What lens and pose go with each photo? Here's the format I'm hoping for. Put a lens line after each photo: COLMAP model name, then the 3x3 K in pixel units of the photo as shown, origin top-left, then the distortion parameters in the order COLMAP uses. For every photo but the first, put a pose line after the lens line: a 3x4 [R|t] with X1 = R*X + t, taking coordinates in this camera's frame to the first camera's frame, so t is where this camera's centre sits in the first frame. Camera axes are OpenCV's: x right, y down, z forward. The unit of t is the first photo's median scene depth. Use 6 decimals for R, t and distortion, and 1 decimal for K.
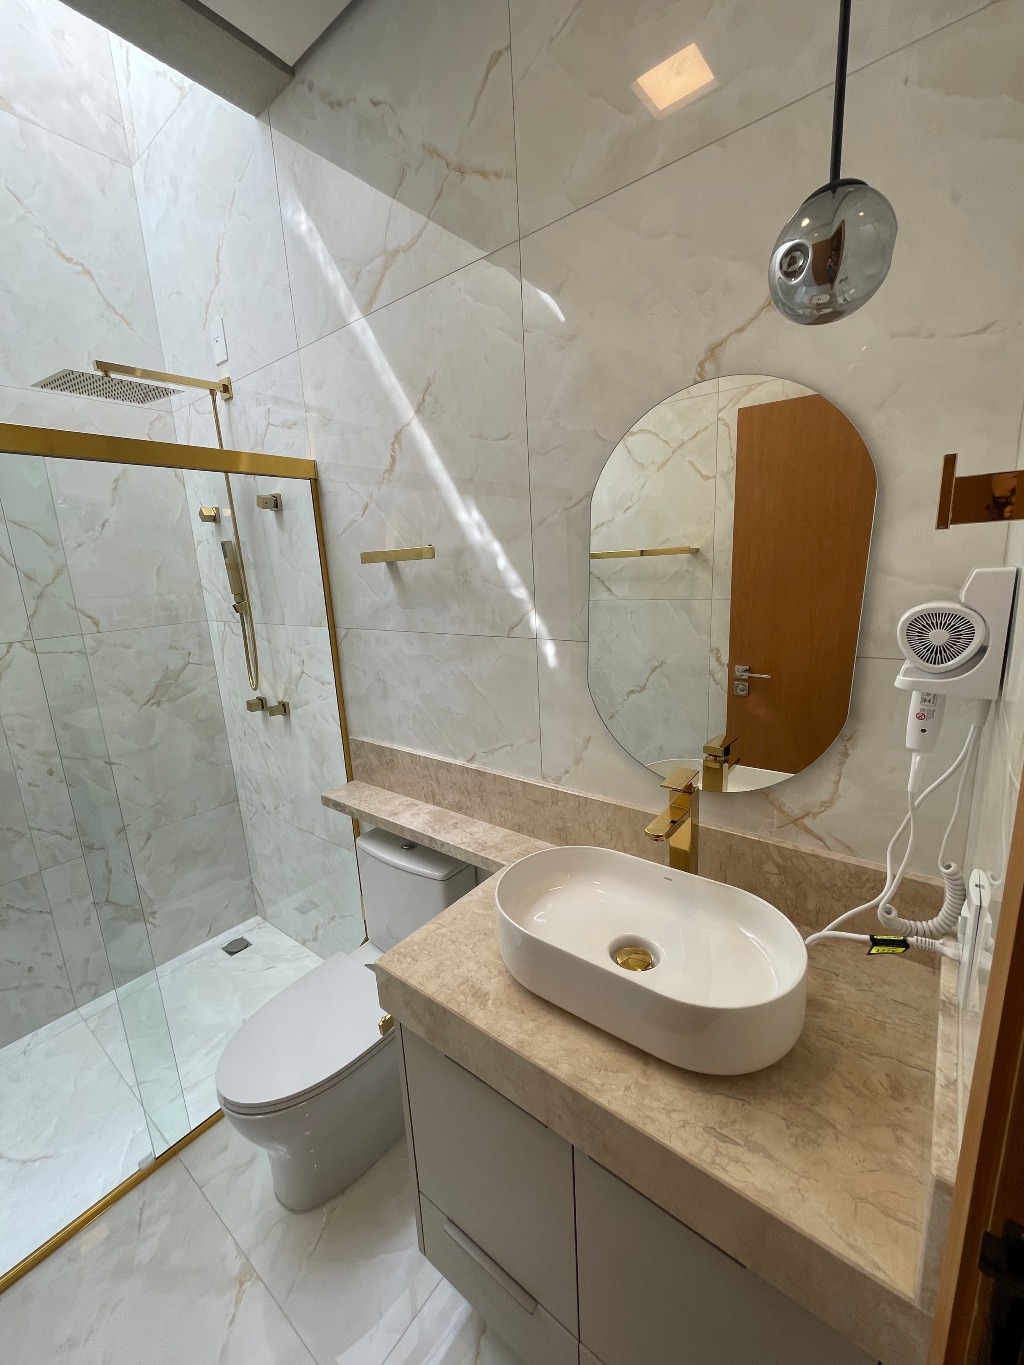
lens RADIAL K [[551.2, 0, 512.0], [0, 551.2, 682.5], [0, 0, 1]] dist [-0.002781, -0.000172]
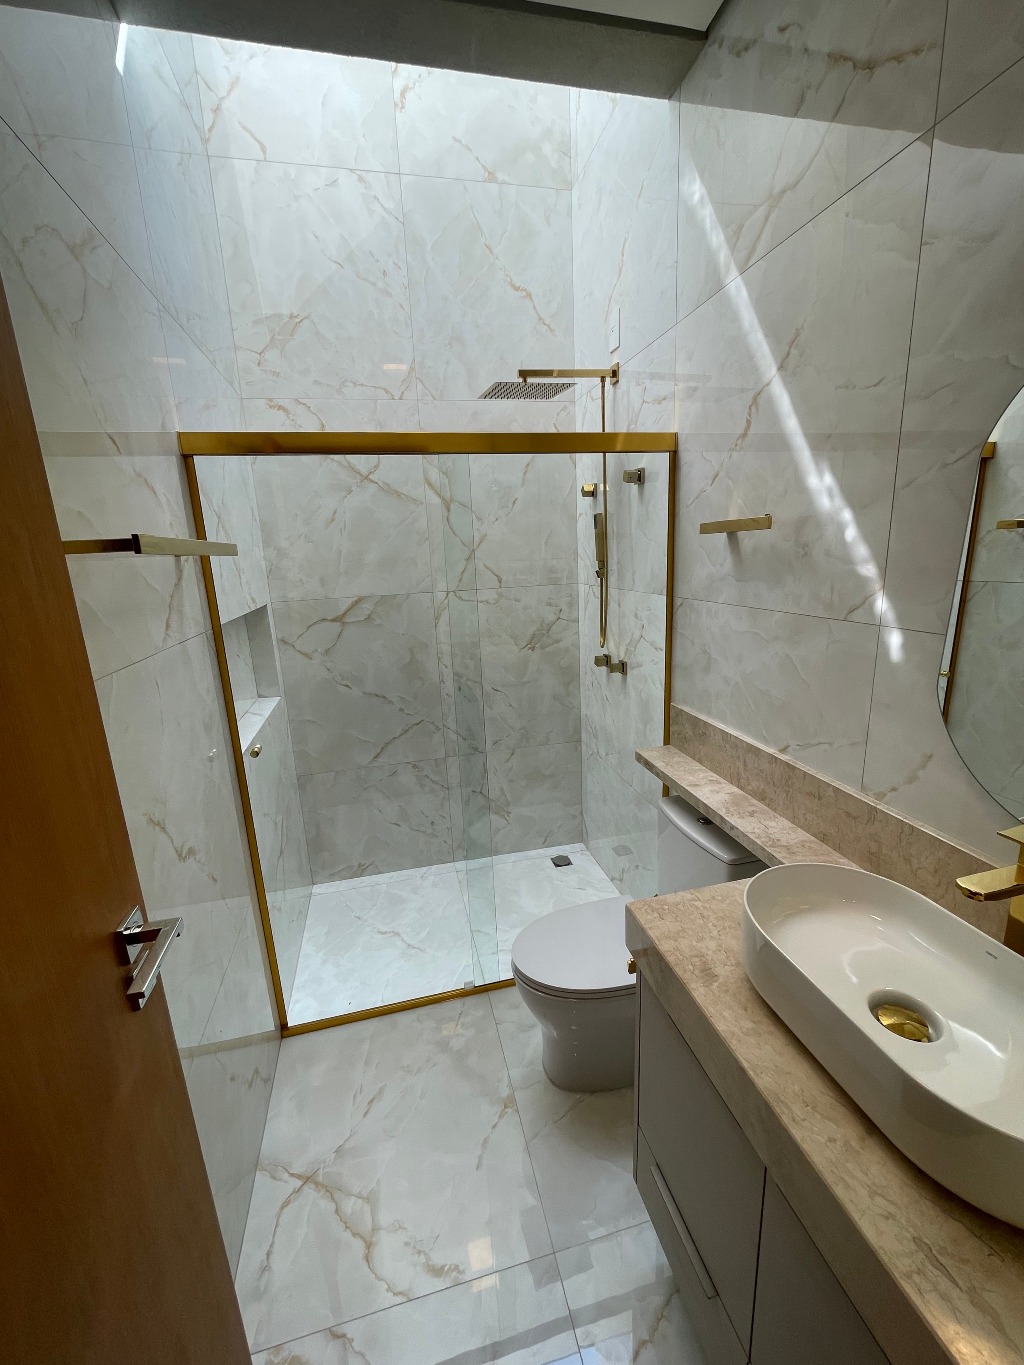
lens RADIAL K [[551.2, 0, 512.0], [0, 551.2, 682.5], [0, 0, 1]] dist [-0.002781, -0.000172]
pose [[0.782233, 0.161855, -0.601593, 0.105642], [-0.128956, 0.986814, 0.097818, -0.002900], [0.609492, 0.001063, 0.792791, -0.005222]]
